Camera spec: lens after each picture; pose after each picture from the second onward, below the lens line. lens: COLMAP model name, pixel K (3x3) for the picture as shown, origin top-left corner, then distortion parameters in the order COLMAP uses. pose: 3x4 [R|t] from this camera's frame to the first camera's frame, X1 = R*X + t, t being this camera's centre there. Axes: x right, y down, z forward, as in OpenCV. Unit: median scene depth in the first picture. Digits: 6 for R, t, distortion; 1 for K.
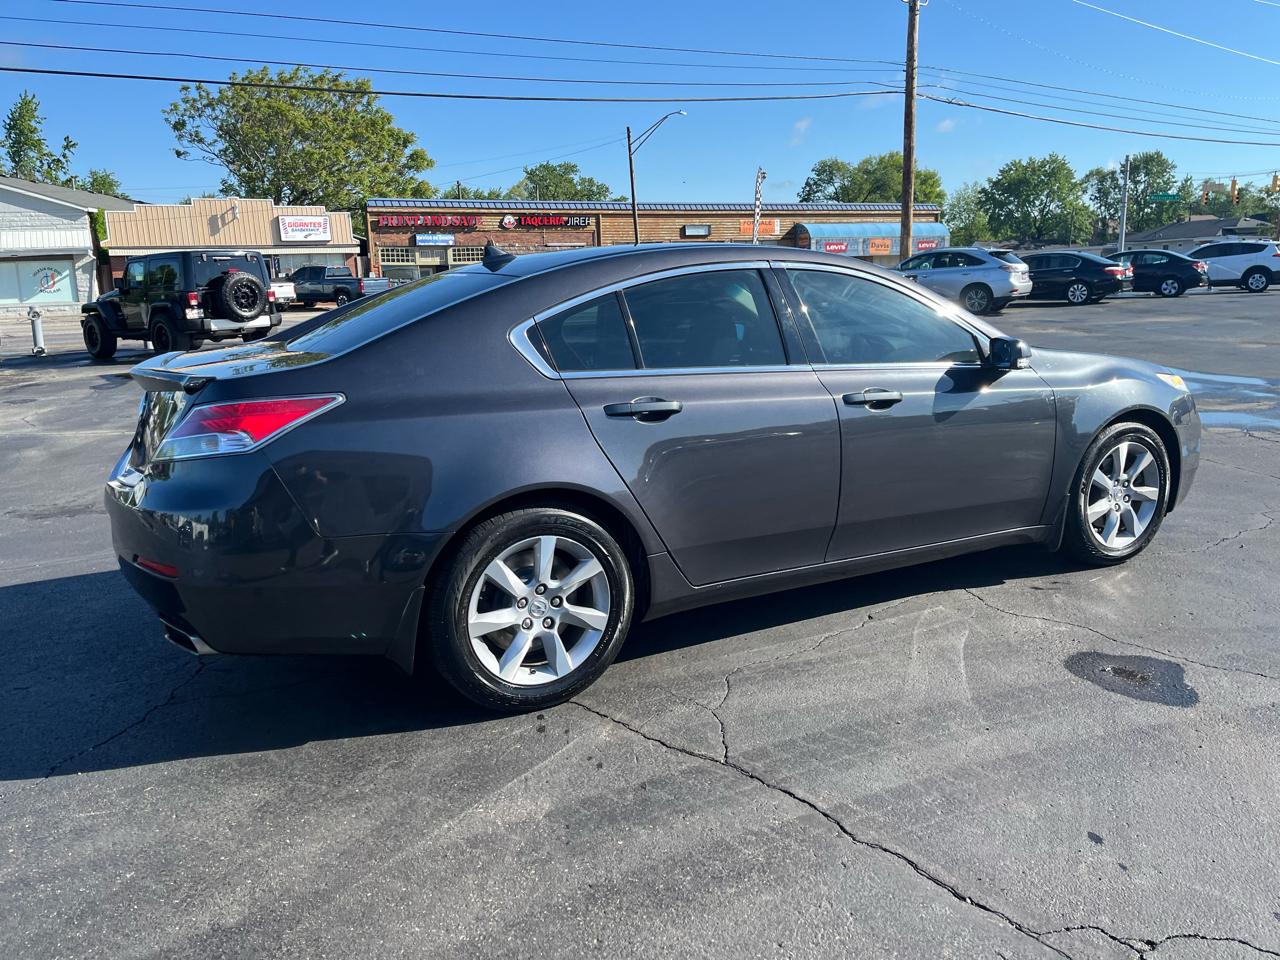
lens RADIAL K [[968.9, 0, 652.3], [0, 968.9, 466.5], [0, 0, 1]] dist [0.071279, -0.090762]
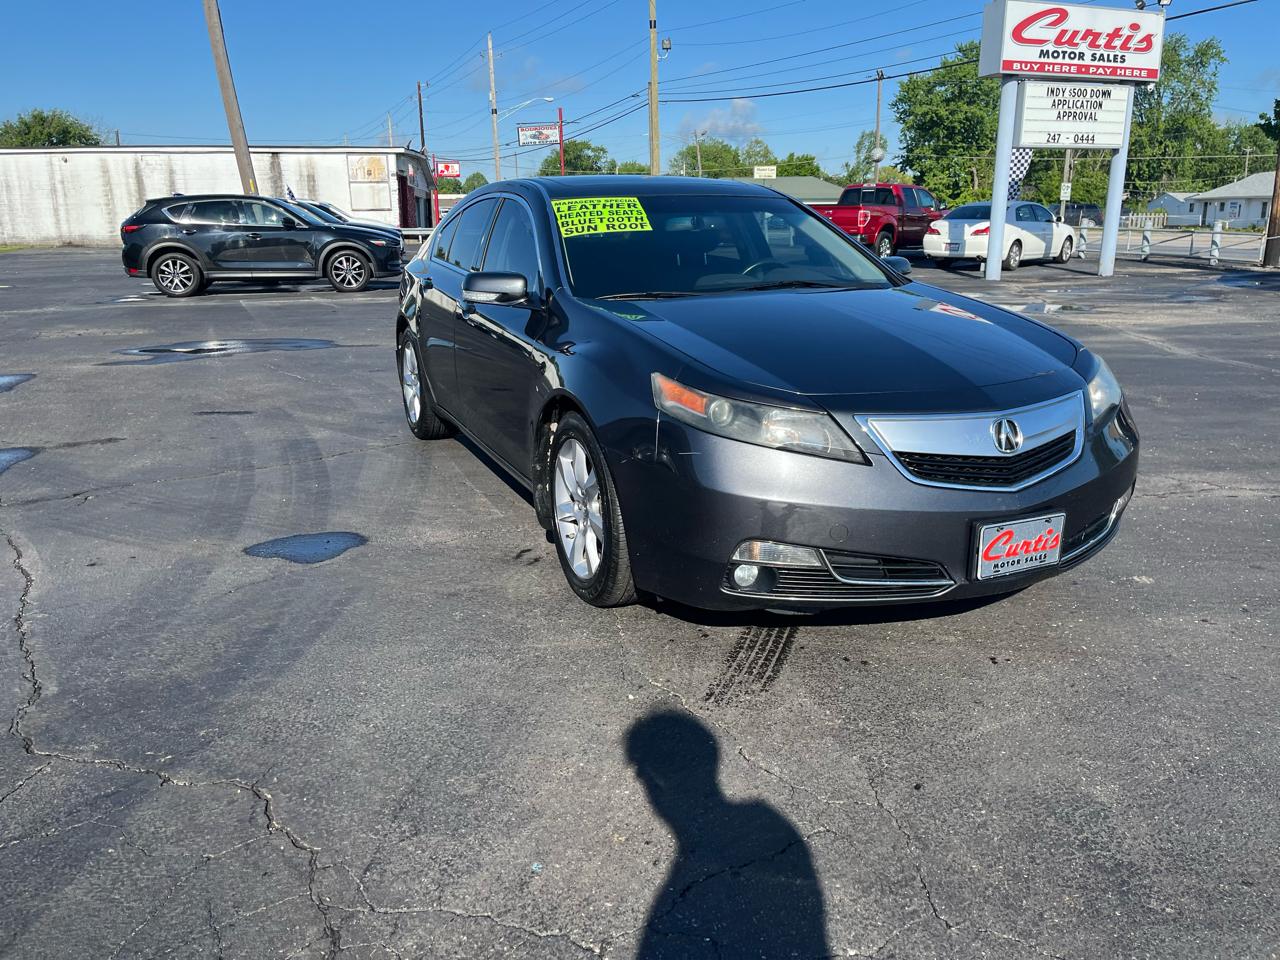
lens RADIAL K [[968.9, 0, 650.2], [0, 968.9, 469.7], [0, 0, 1]] dist [0.071279, -0.090762]
pose [[-0.081575, 0.278026, -0.957103, 0.106133], [-0.187651, 0.938845, 0.288716, -0.020209], [0.978843, 0.203153, -0.024414, 0.095652]]
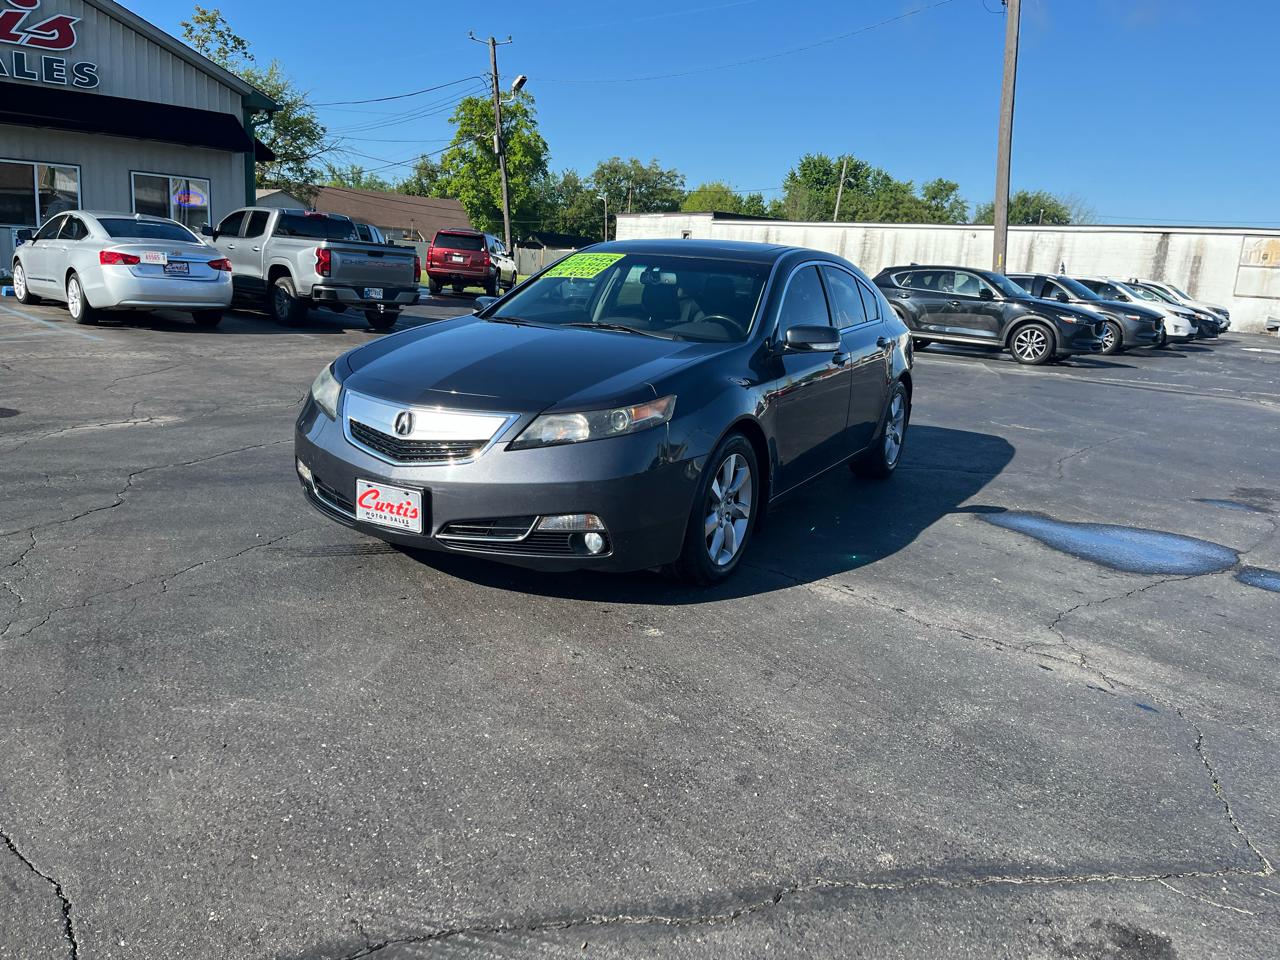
lens RADIAL K [[968.9, 0, 642.8], [0, 968.9, 486.8], [0, 0, 1]] dist [0.071279, -0.090762]
pose [[-0.838126, 0.093815, -0.537349, 0.075751], [-0.150082, 0.907418, 0.392515, -0.036998], [0.524424, 0.409624, -0.746450, 0.179801]]
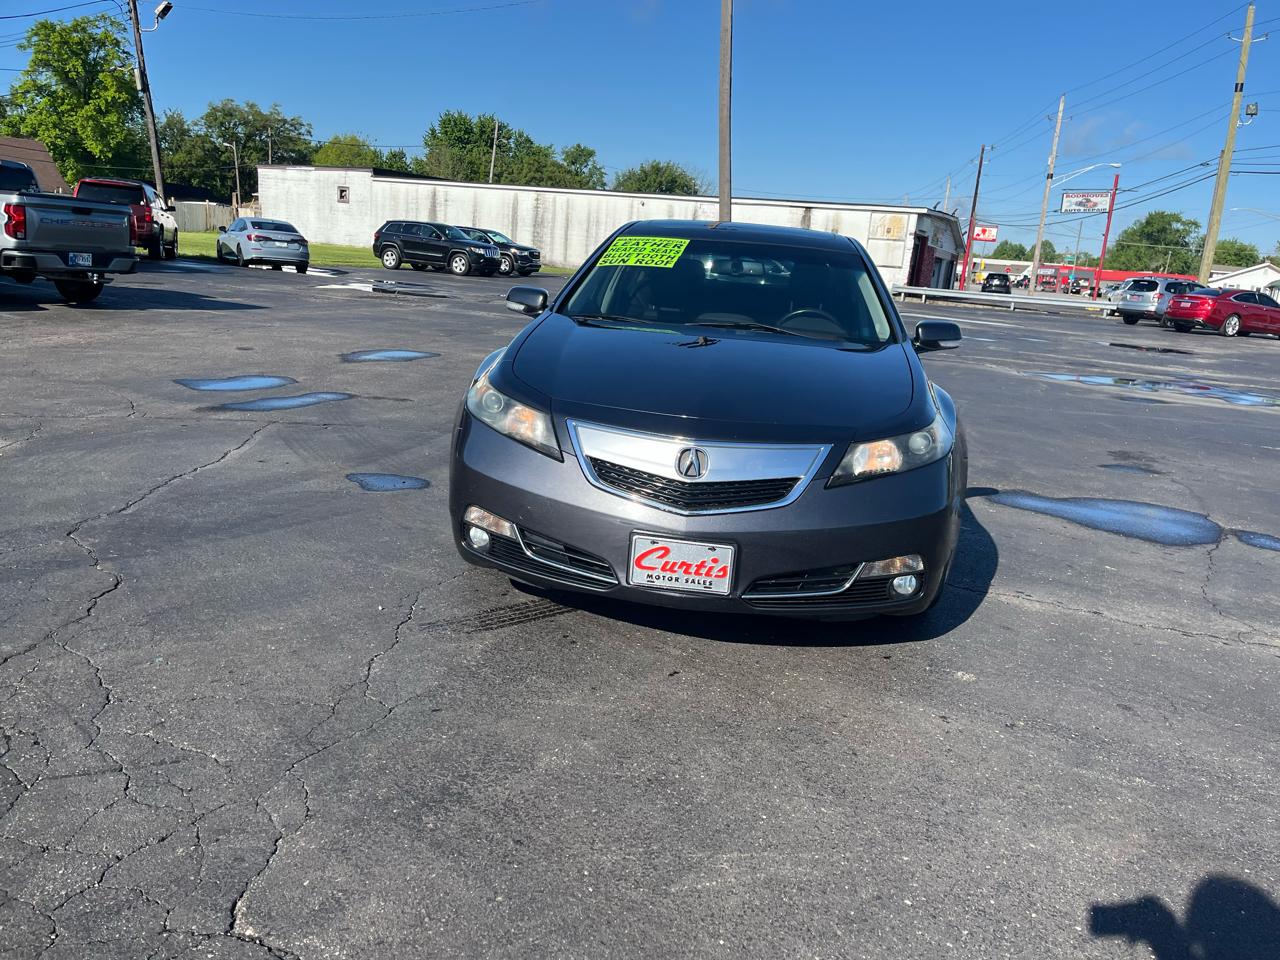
lens RADIAL K [[968.9, 0, 648.4], [0, 968.9, 487.8], [0, 0, 1]] dist [0.071279, -0.090762]
pose [[-0.587381, 0.168465, -0.791583, 0.099838], [-0.224622, 0.905732, 0.359436, -0.029255], [0.777514, 0.388933, -0.494169, 0.141622]]
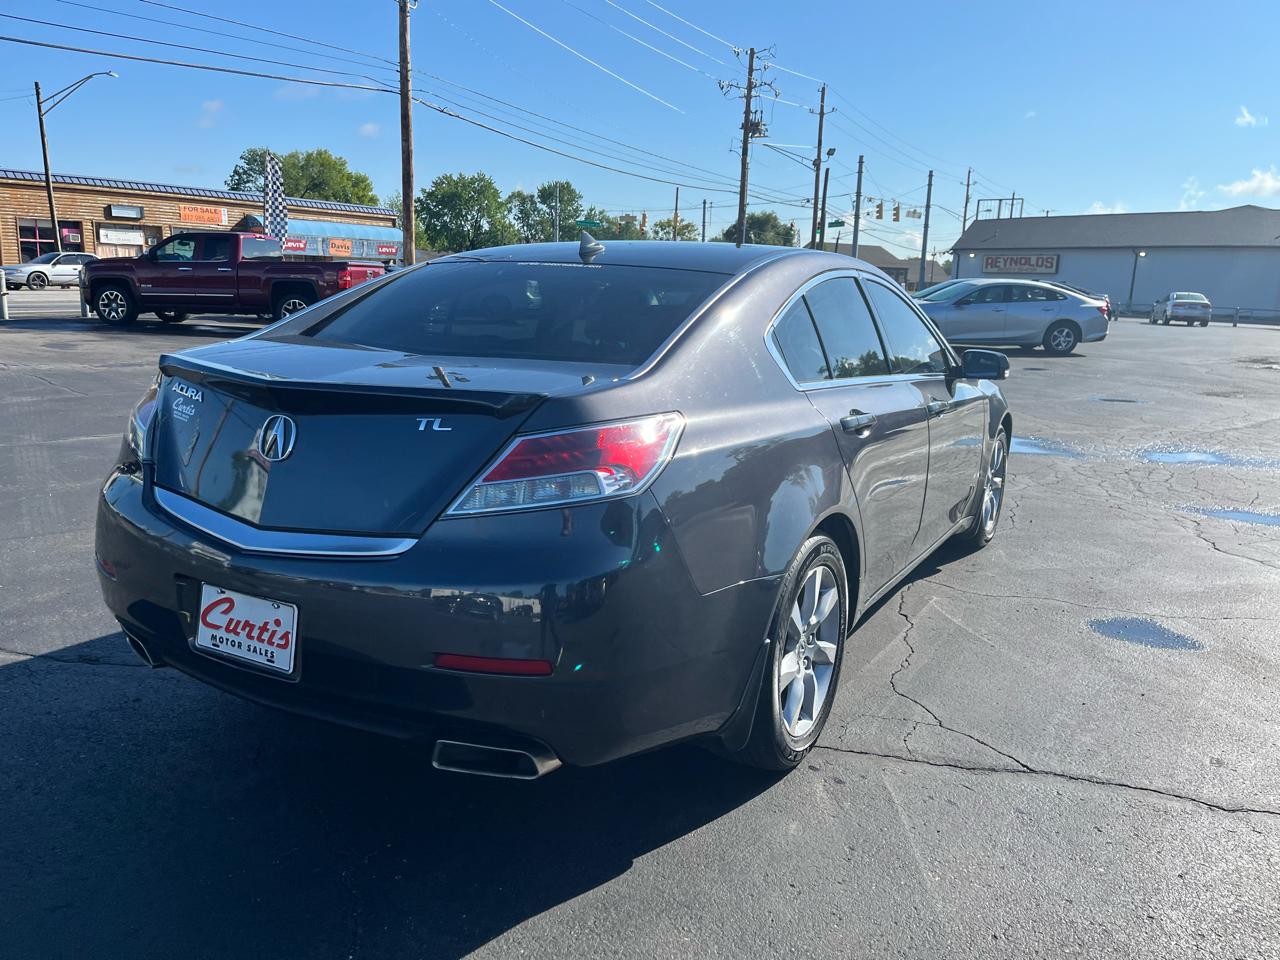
lens RADIAL K [[968.9, 0, 656.1], [0, 968.9, 481.5], [0, 0, 1]] dist [0.071279, -0.090762]
pose [[0.843742, -0.056372, 0.533780, -0.043971], [0.051144, 0.998388, 0.024597, -0.002271], [-0.534307, 0.006546, 0.845265, 0.019885]]
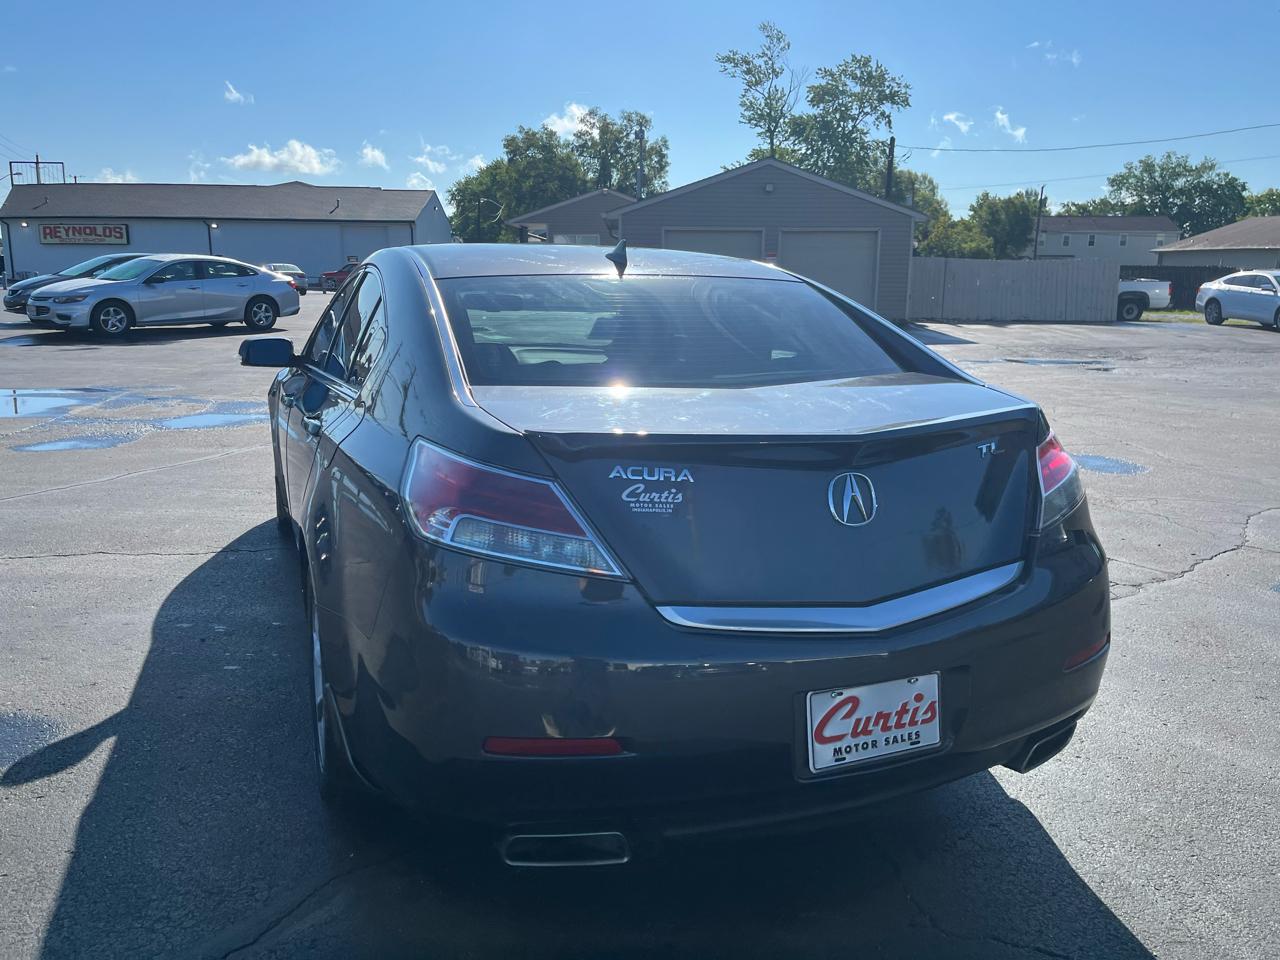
lens RADIAL K [[968.9, 0, 647.9], [0, 968.9, 473.1], [0, 0, 1]] dist [0.071279, -0.090762]
pose [[0.112647, -0.177473, 0.977657, -0.072757], [0.182758, 0.970834, 0.155177, -0.012423], [-0.976683, 0.161194, 0.141796, 0.068874]]
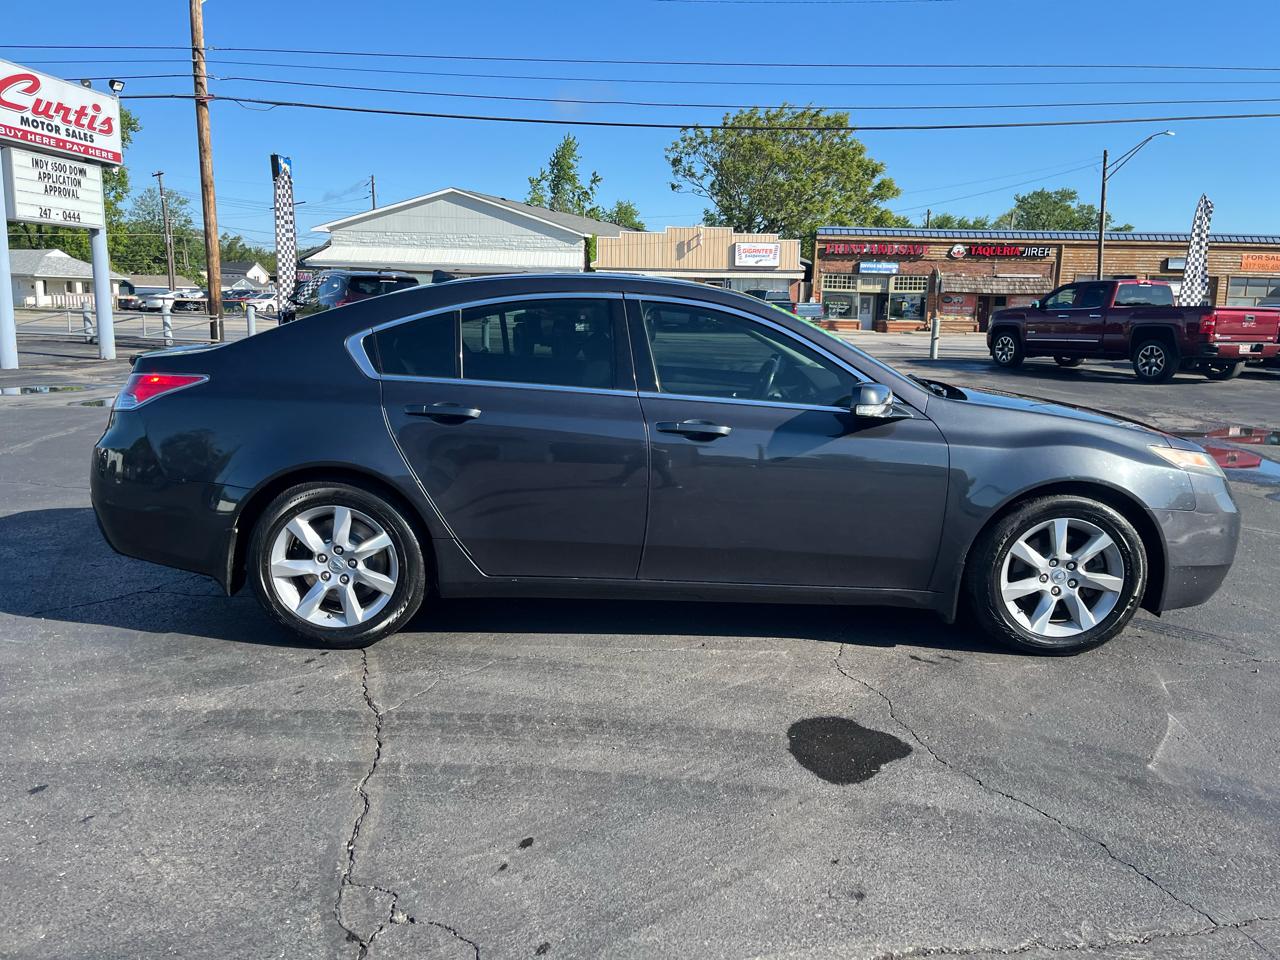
lens RADIAL K [[968.9, 0, 651.9], [0, 968.9, 466.6], [0, 0, 1]] dist [0.071279, -0.090762]
pose [[0.886374, 0.121348, -0.446783, 0.047955], [-0.133312, 0.991063, 0.004699, -0.002185], [0.443361, 0.055397, 0.894630, 0.004813]]
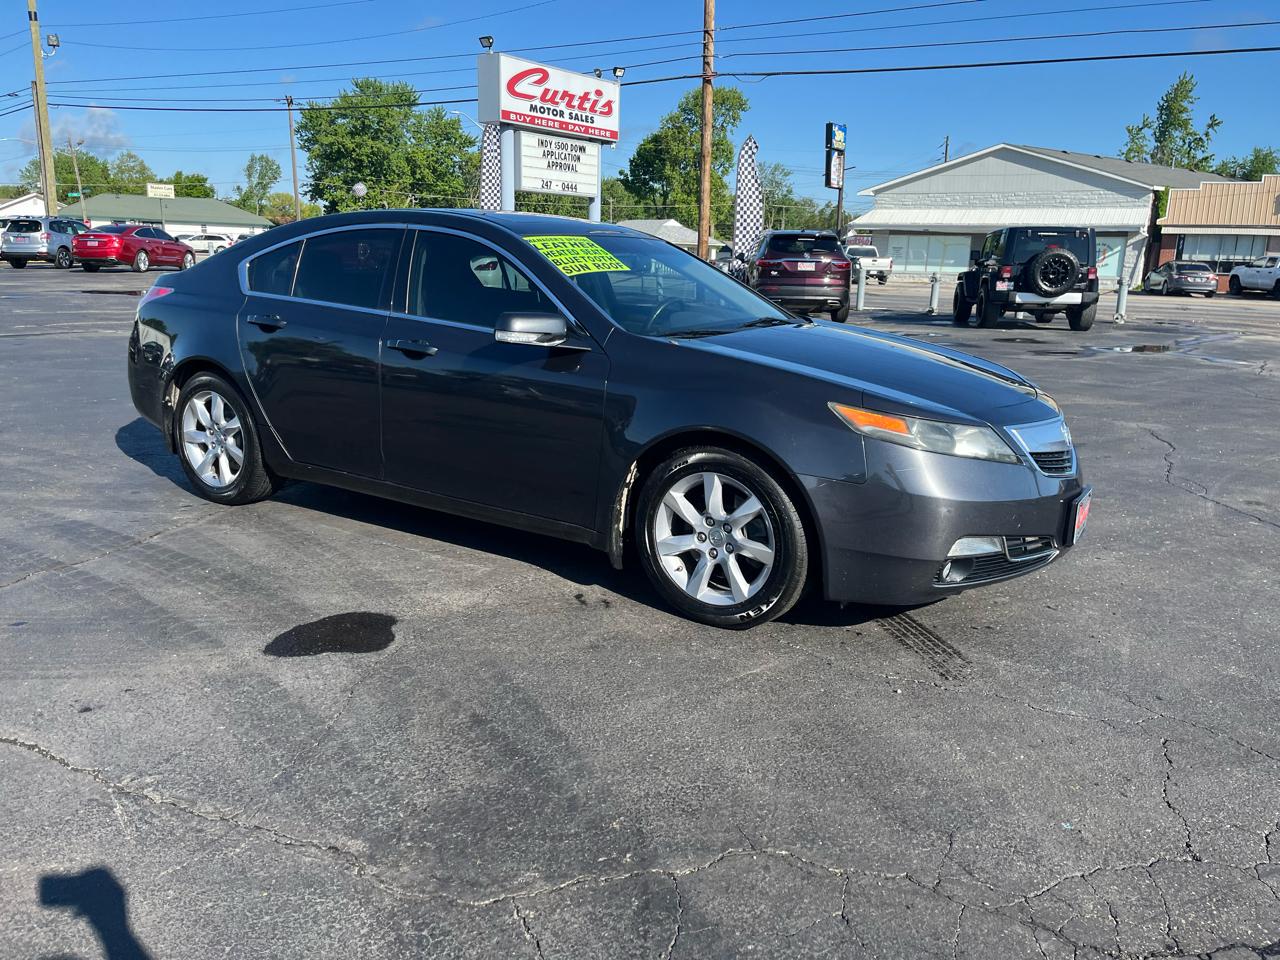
lens RADIAL K [[968.9, 0, 651.1], [0, 968.9, 466.9], [0, 0, 1]] dist [0.071279, -0.090762]
pose [[0.481385, 0.227488, -0.846473, 0.098738], [-0.210336, 0.967496, 0.140396, -0.011240], [0.850898, 0.110460, 0.513587, 0.049575]]
